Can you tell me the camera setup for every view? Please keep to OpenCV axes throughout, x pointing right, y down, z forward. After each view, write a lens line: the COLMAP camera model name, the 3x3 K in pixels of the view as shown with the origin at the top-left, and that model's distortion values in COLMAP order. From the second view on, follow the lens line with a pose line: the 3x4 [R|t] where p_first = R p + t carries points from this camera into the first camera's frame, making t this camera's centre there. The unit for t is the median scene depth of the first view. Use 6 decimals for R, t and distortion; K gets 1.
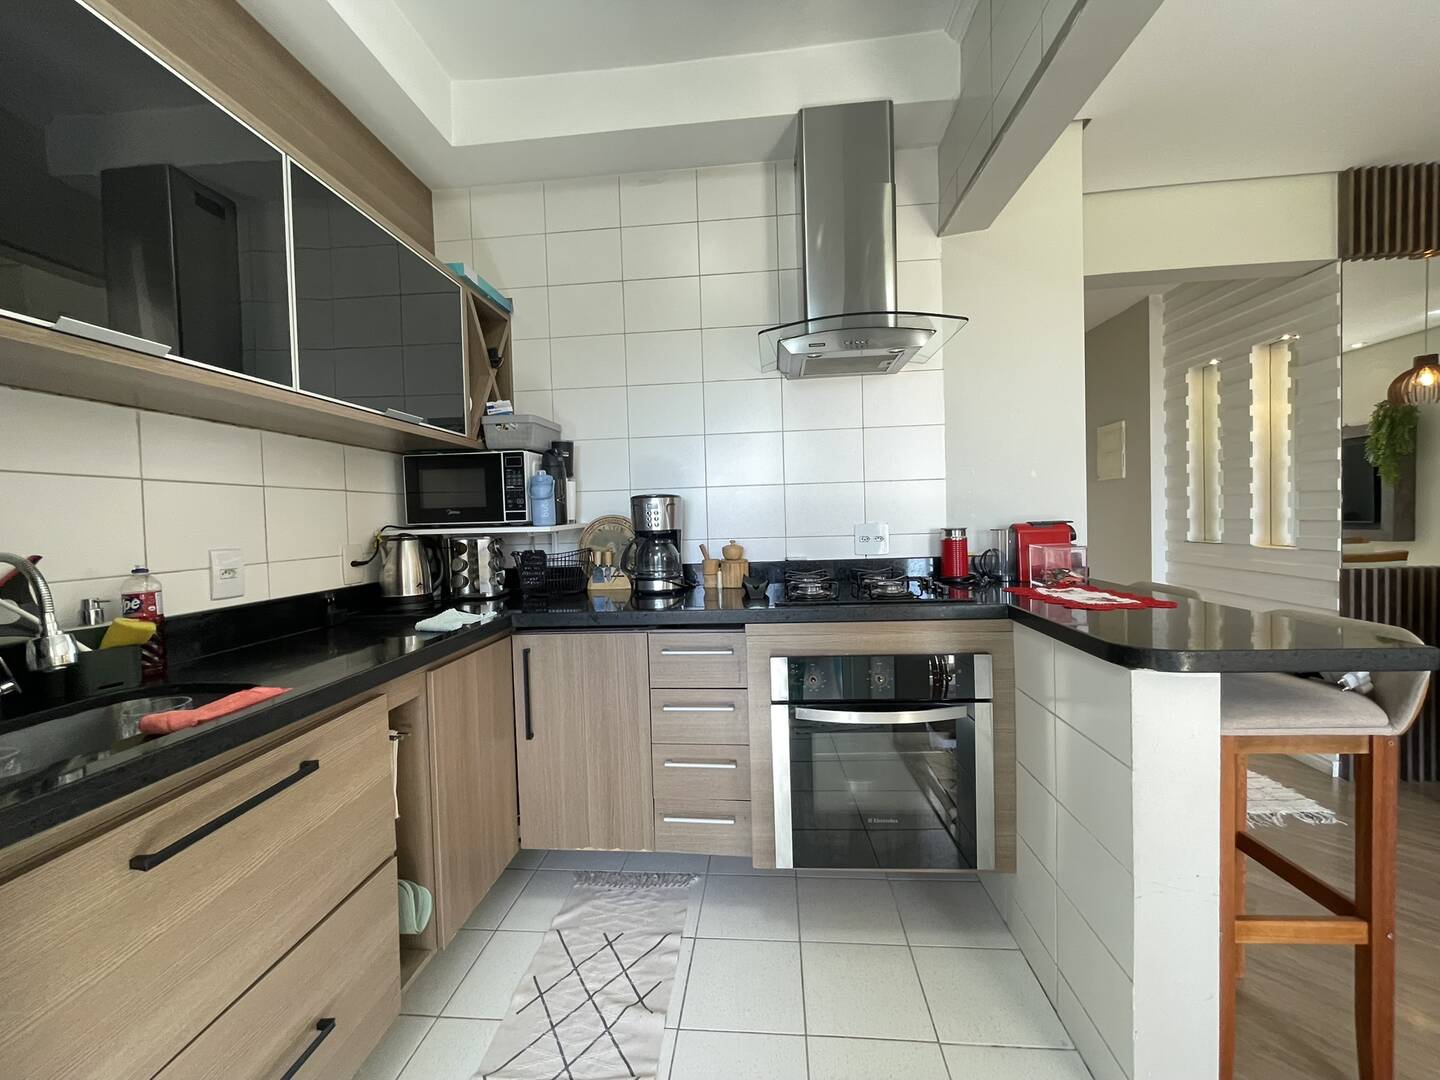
lens RADIAL K [[580.7, 0, 715.1], [0, 580.7, 535.2], [0, 0, 1]] dist [-0.004936, 0.000762]
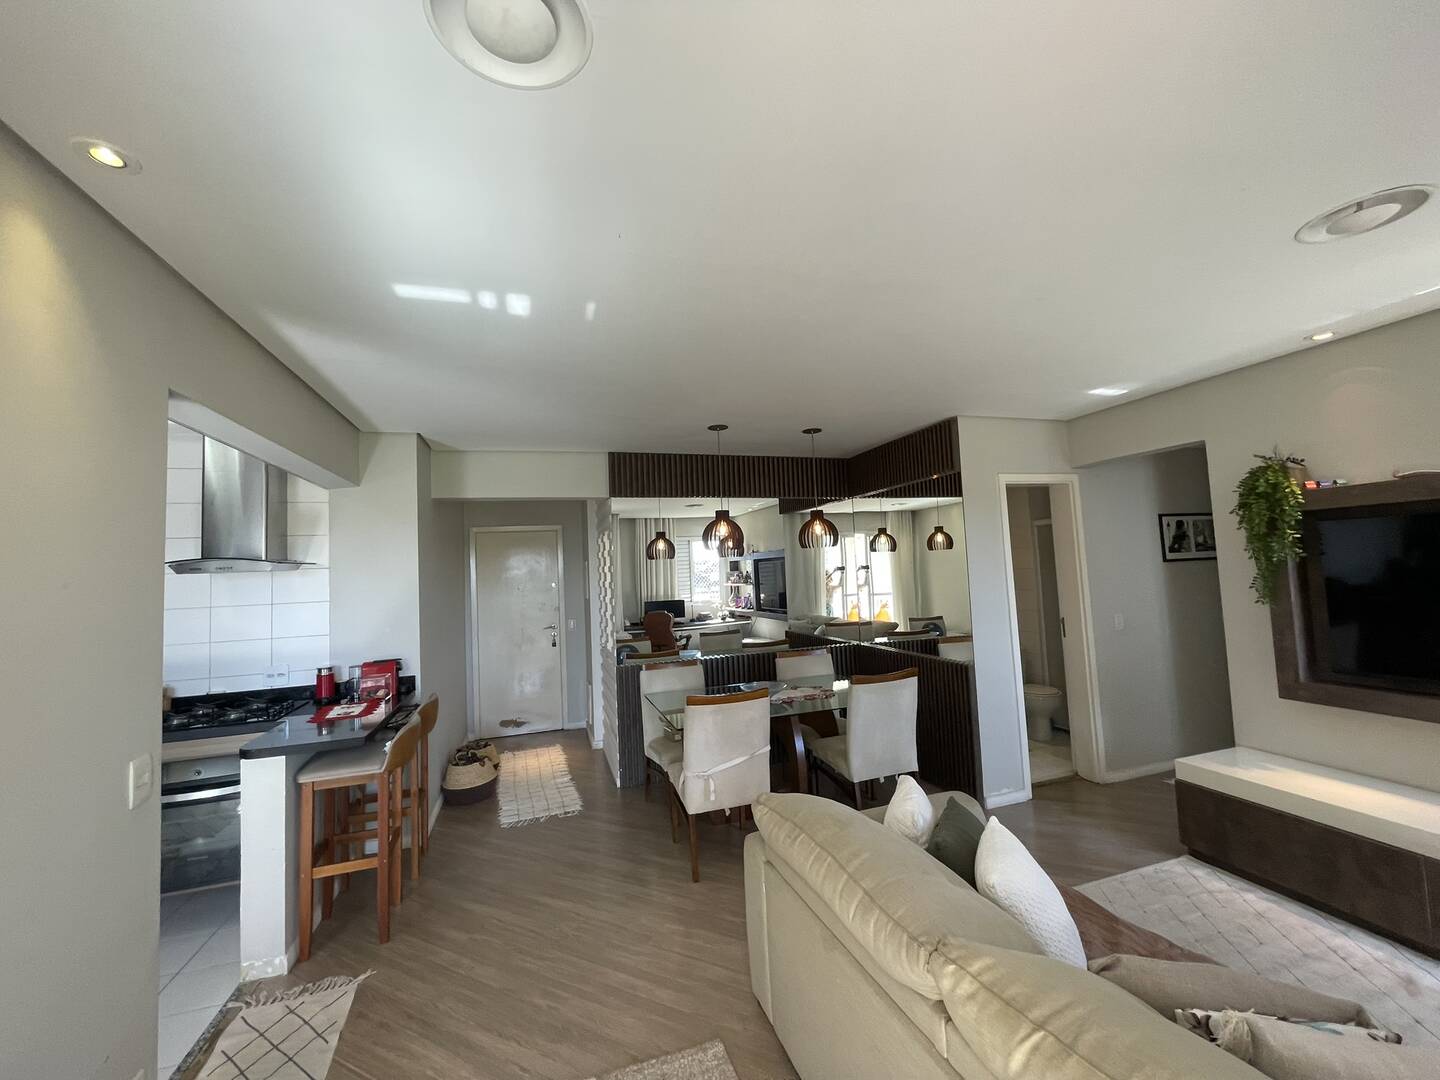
lens RADIAL K [[580.7, 0, 718.3], [0, 580.7, 533.7], [0, 0, 1]] dist [-0.004936, 0.000762]
pose [[0.920251, 0.014569, 0.391058, 0.814612], [0.029709, 0.993822, -0.106937, -0.185544], [-0.390200, 0.110027, 0.914132, -1.011323]]
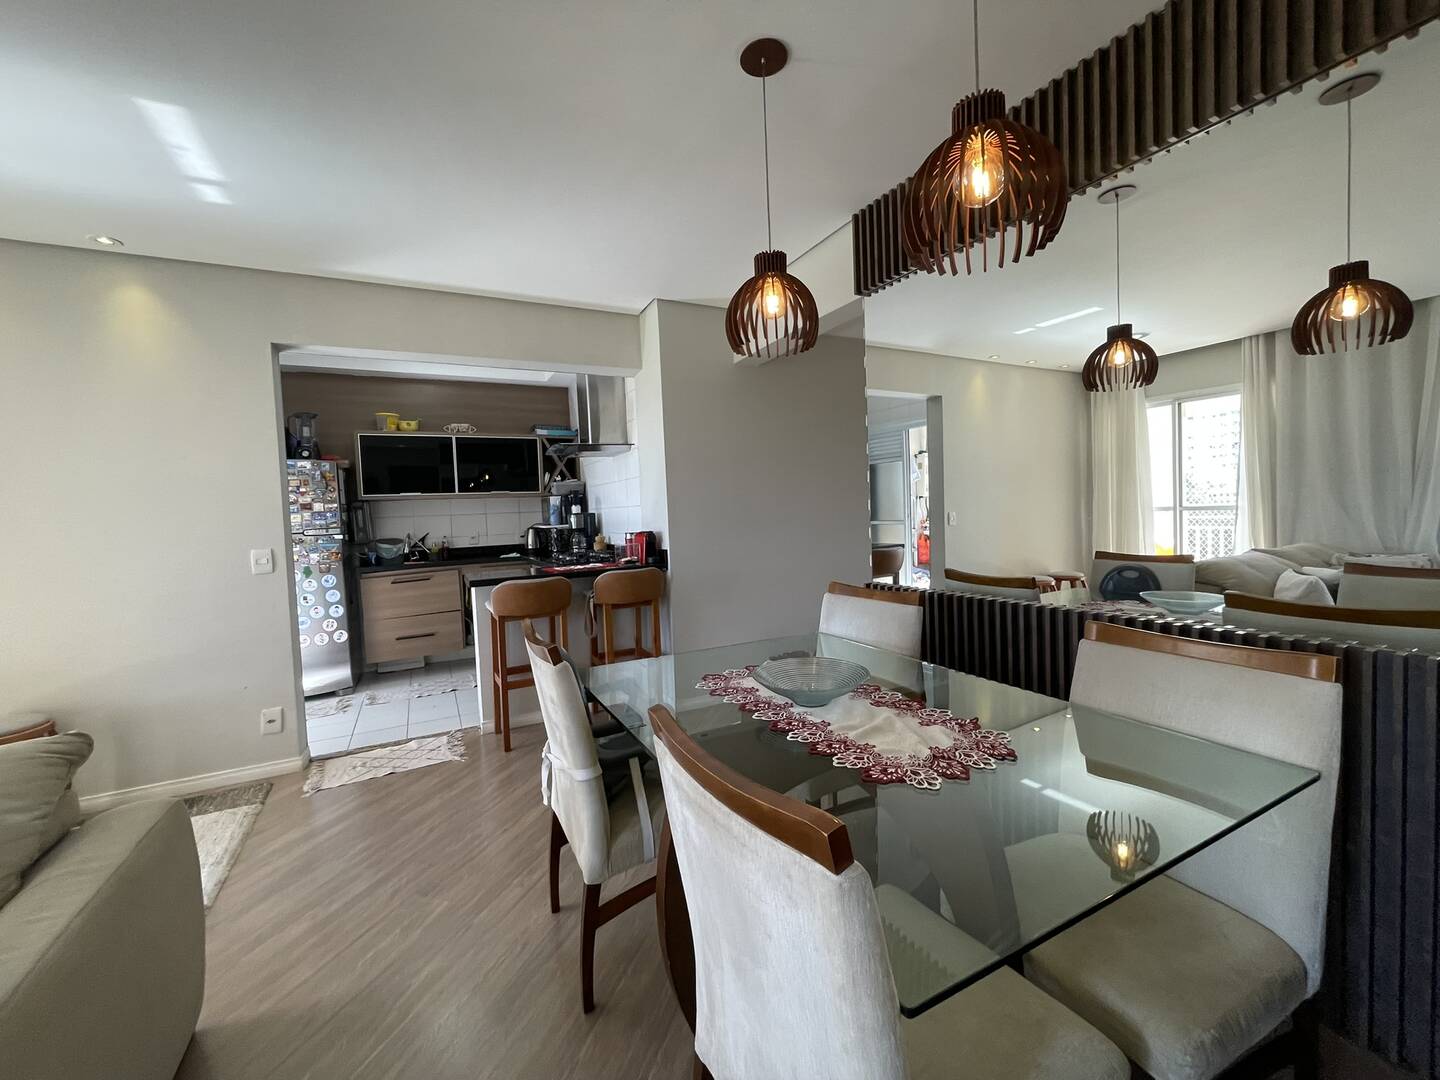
lens RADIAL K [[580.7, 0, 719.5], [0, 580.7, 533.6], [0, 0, 1]] dist [-0.004936, 0.000762]
pose [[0.540727, 0.043652, -0.840065, 2.258745], [-0.002471, 0.998731, 0.050307, -0.110371], [0.841195, -0.025127, 0.540148, 0.212239]]
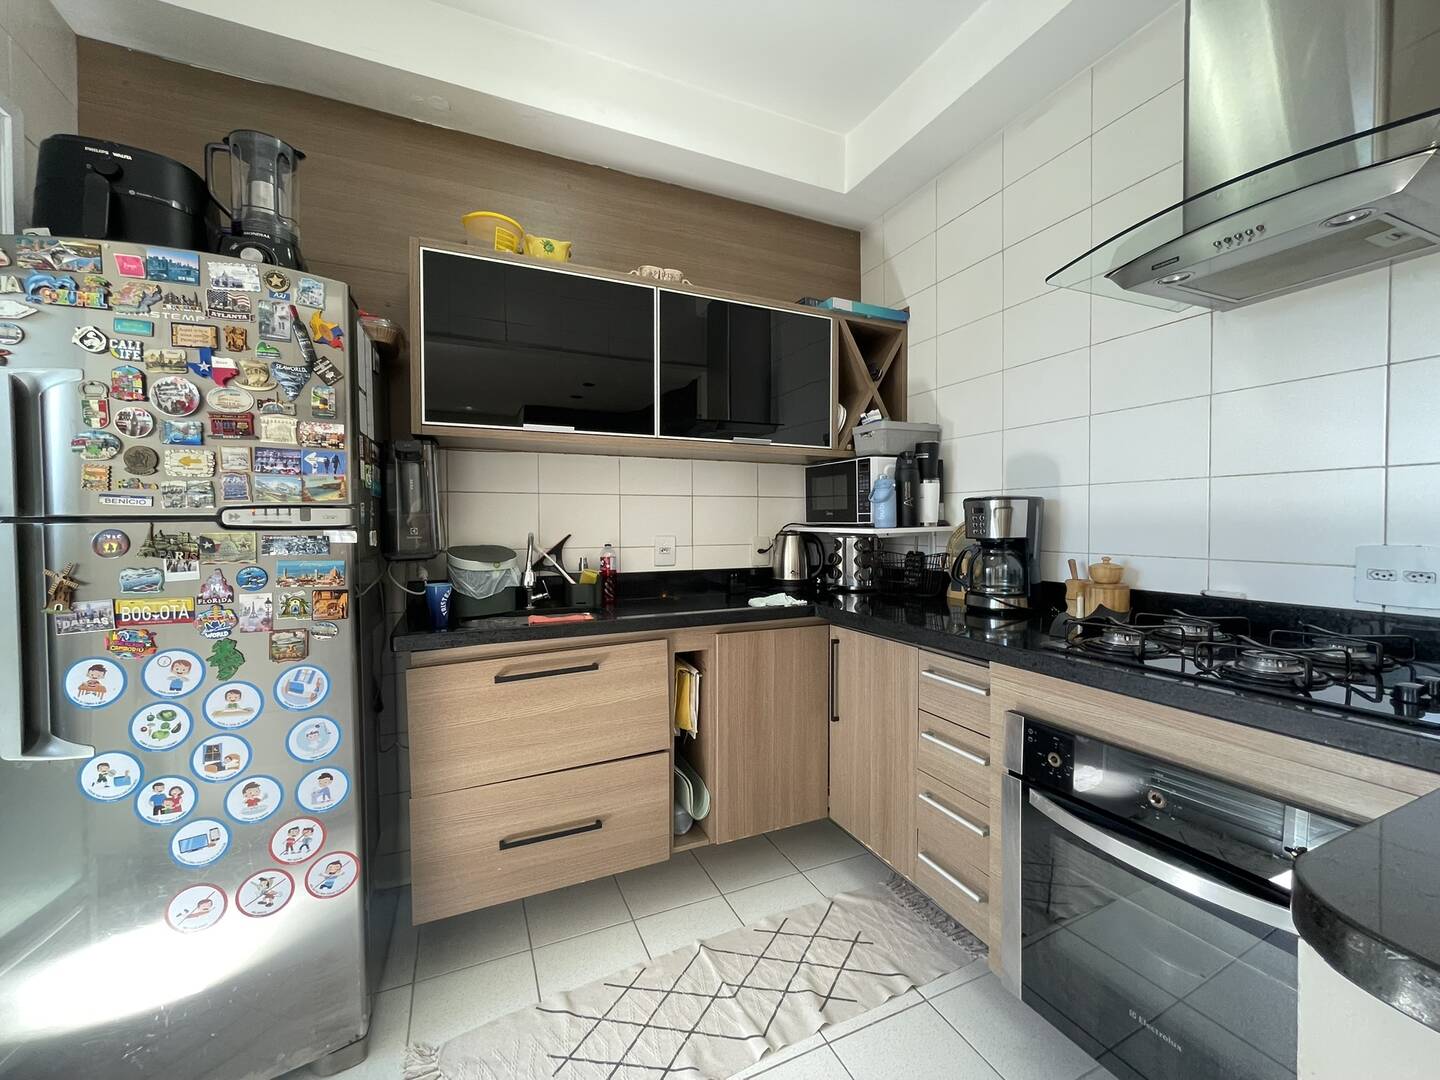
lens RADIAL K [[580.7, 0, 717.1], [0, 580.7, 535.2], [0, 0, 1]] dist [-0.004936, 0.000762]
pose [[0.489531, 0.047949, -0.870666, 0.452653], [-0.038651, 0.998699, 0.033268, -0.025861], [0.871129, 0.017366, 0.490747, 0.229683]]
